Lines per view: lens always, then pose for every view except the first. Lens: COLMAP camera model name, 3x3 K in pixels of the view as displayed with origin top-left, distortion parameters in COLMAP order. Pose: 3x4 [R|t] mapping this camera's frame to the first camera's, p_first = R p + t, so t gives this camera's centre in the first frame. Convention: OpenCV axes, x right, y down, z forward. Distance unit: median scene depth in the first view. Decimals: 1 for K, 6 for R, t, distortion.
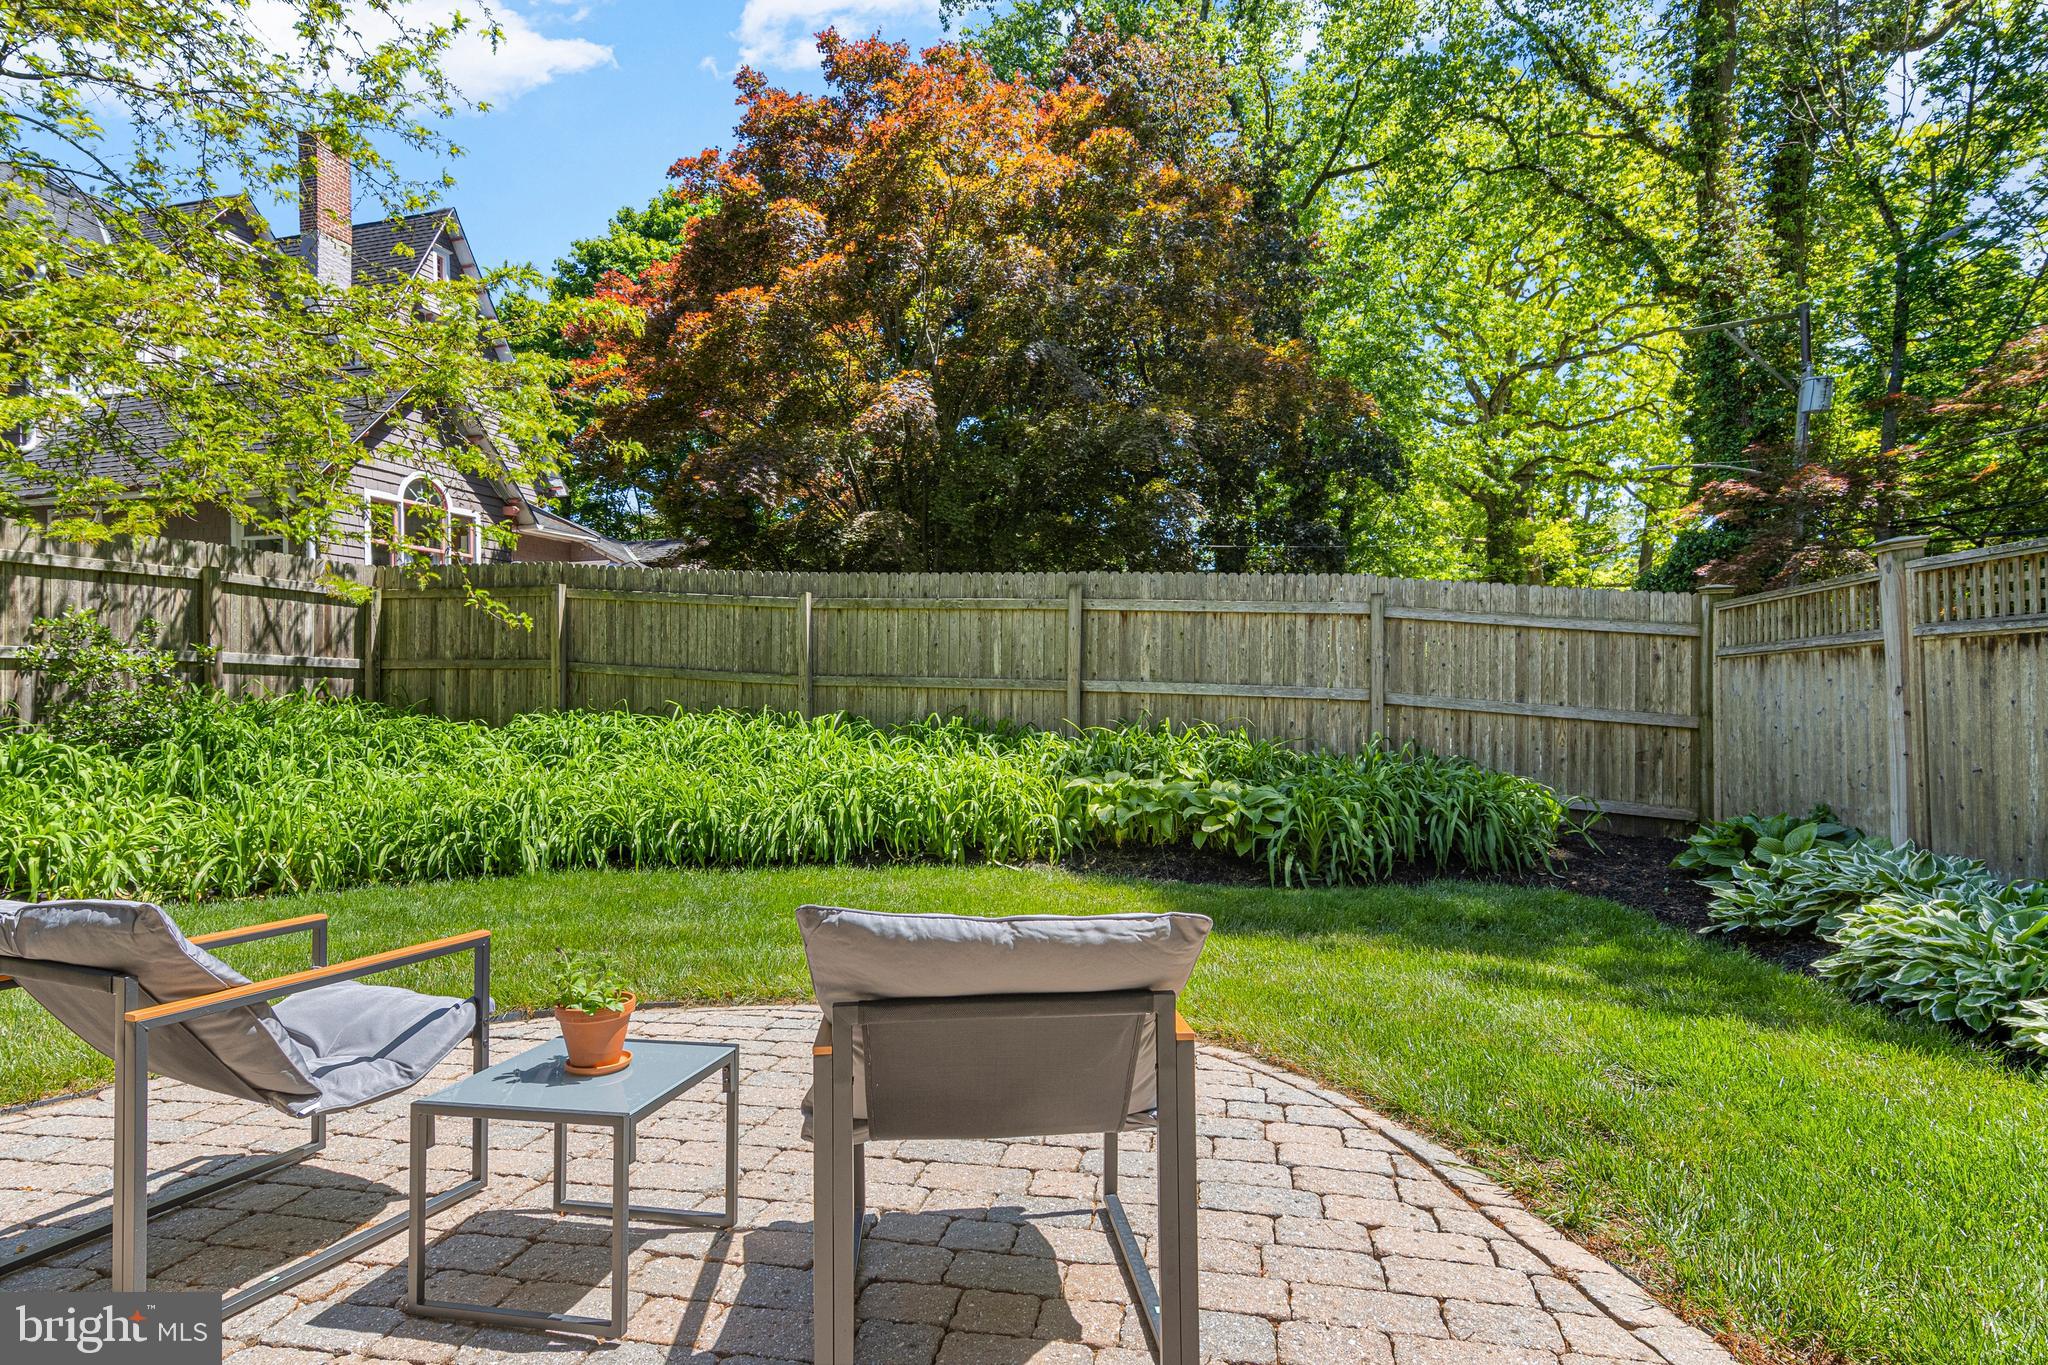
lens RADIAL K [[1054.9, 0, 1025.3], [0, 1054.9, 688.9], [0, 0, 1]] dist [0.019192, -0.006659]
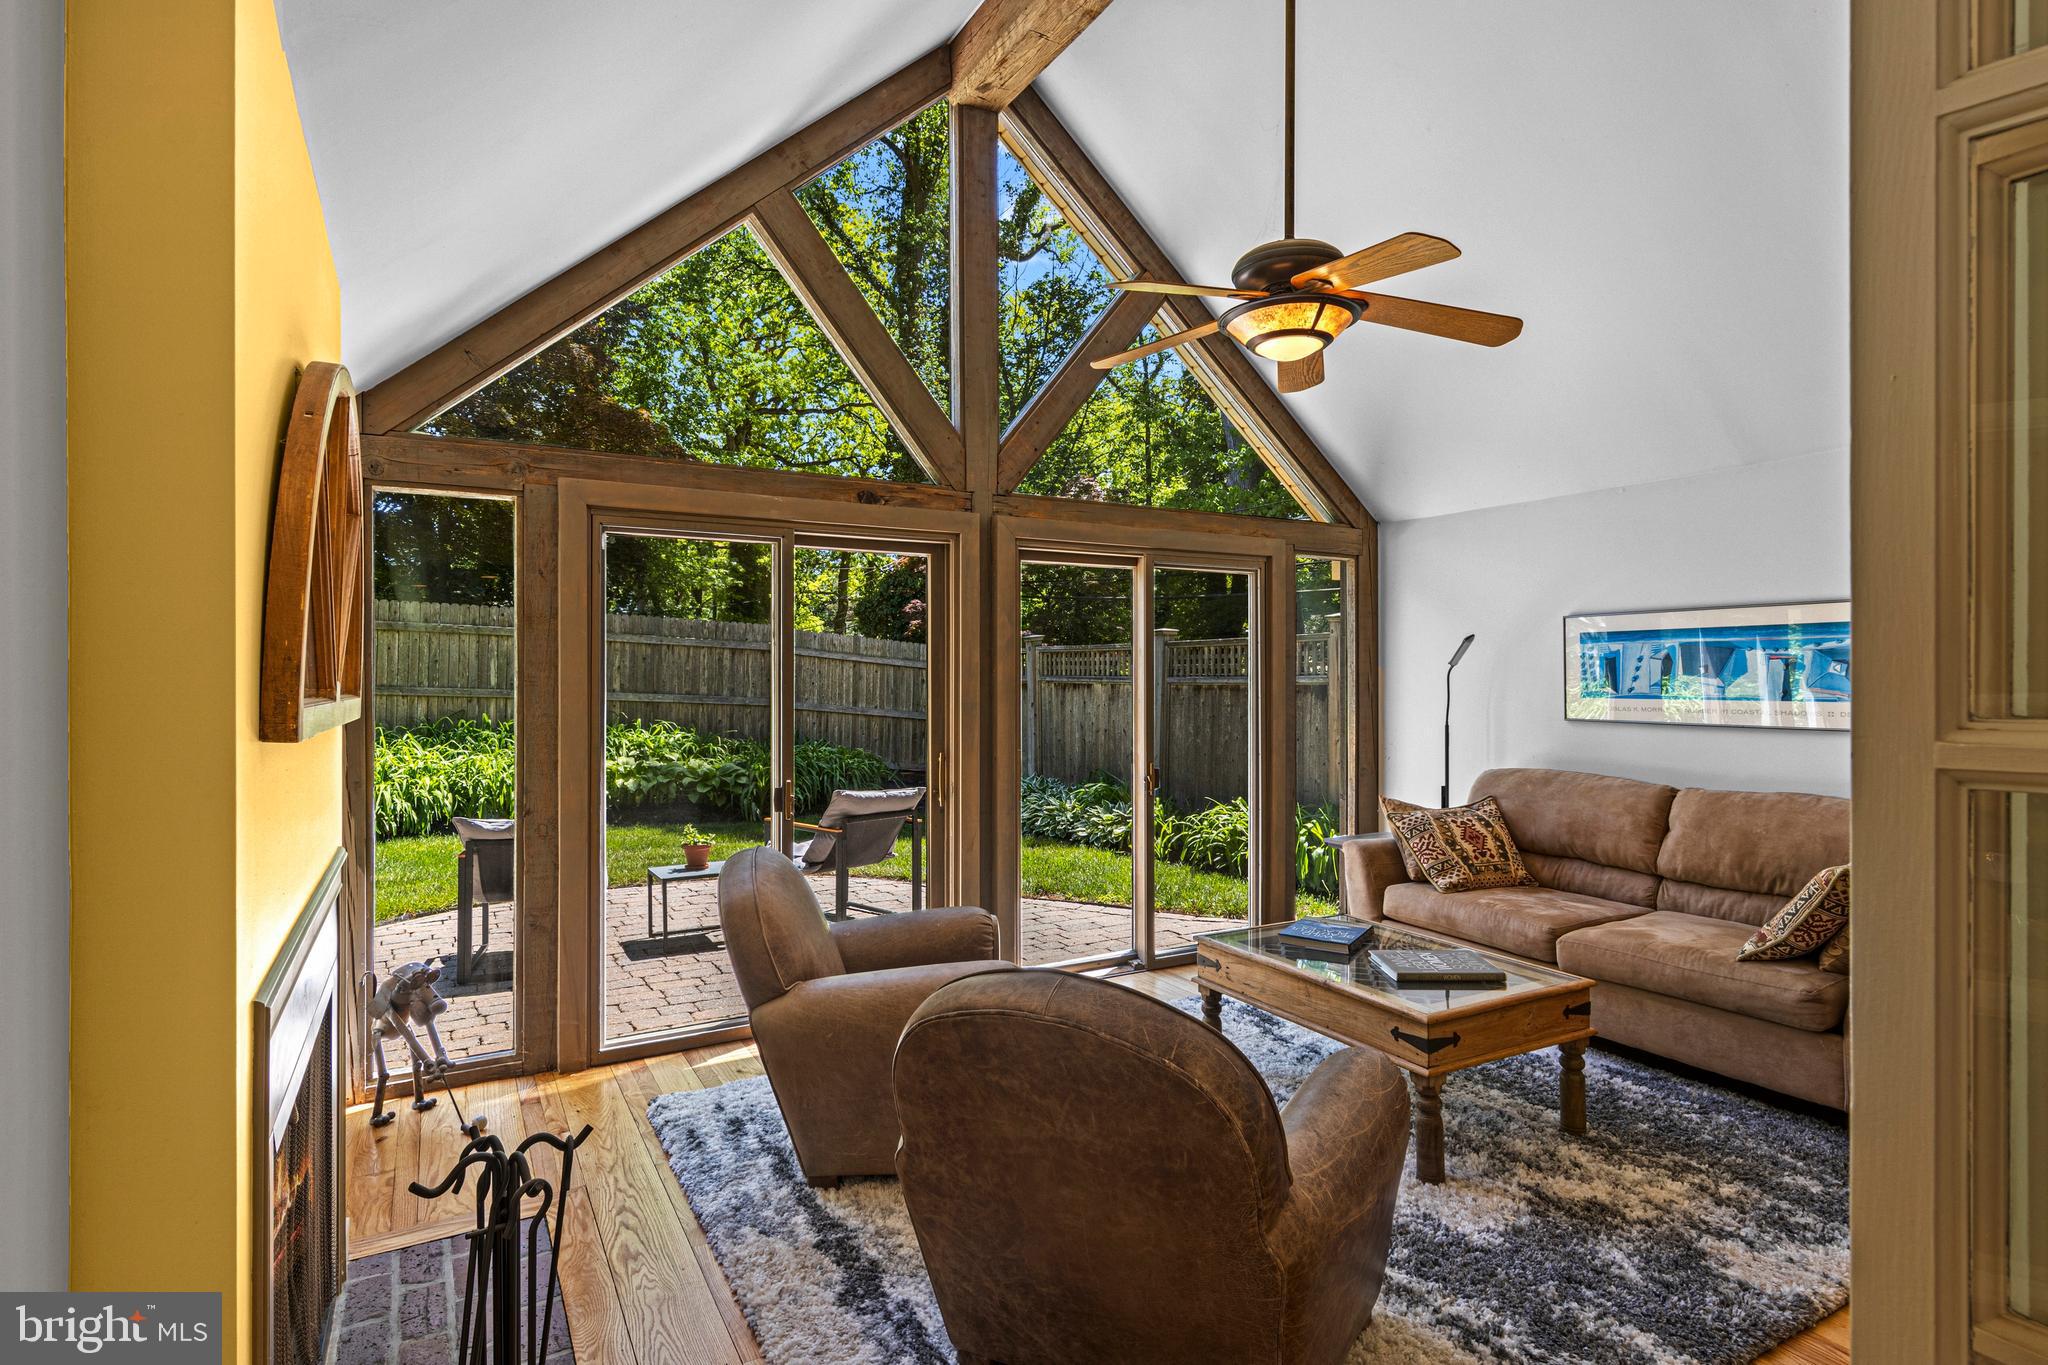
lens RADIAL K [[1052.9, 0, 1028.1], [0, 1052.9, 676.6], [0, 0, 1]] dist [0.016958, -0.000335]
pose [[0.751478, 0.012060, 0.659648, -0.492684], [-0.015833, 0.999875, -0.000243, -0.044593], [-0.659568, -0.010261, 0.751575, -0.496917]]
